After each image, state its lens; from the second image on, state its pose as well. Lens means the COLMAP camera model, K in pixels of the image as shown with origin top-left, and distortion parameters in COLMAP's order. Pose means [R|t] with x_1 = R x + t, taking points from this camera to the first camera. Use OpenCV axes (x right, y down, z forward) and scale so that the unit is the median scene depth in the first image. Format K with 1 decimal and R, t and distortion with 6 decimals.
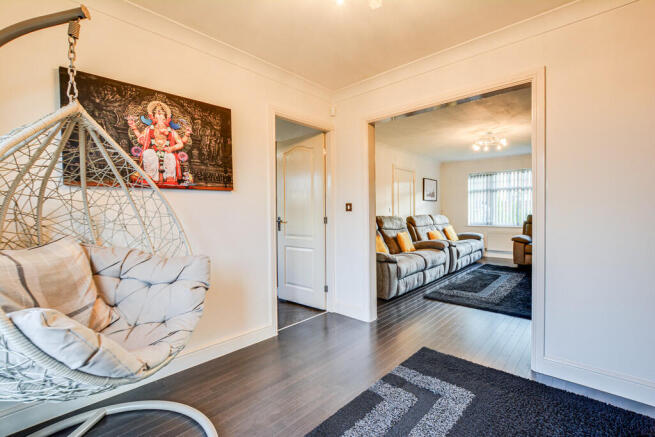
lens RADIAL K [[291.8, 0, 327.5], [0, 291.8, 217.1], [0, 0, 1]] dist [-0.023332, 0.001031]
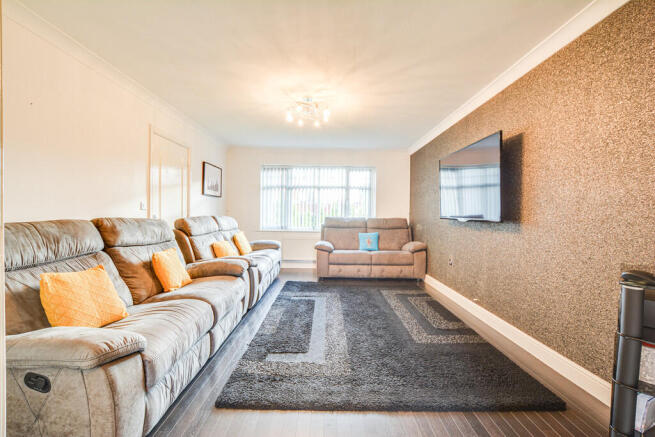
lens RADIAL K [[291.8, 0, 329.3], [0, 291.8, 217.5], [0, 0, 1]] dist [-0.023332, 0.001031]
pose [[0.731827, 0.009472, 0.681425, 0.109330], [-0.007987, 0.999954, -0.005323, -0.004108], [-0.681444, -0.001547, 0.731869, 0.390364]]
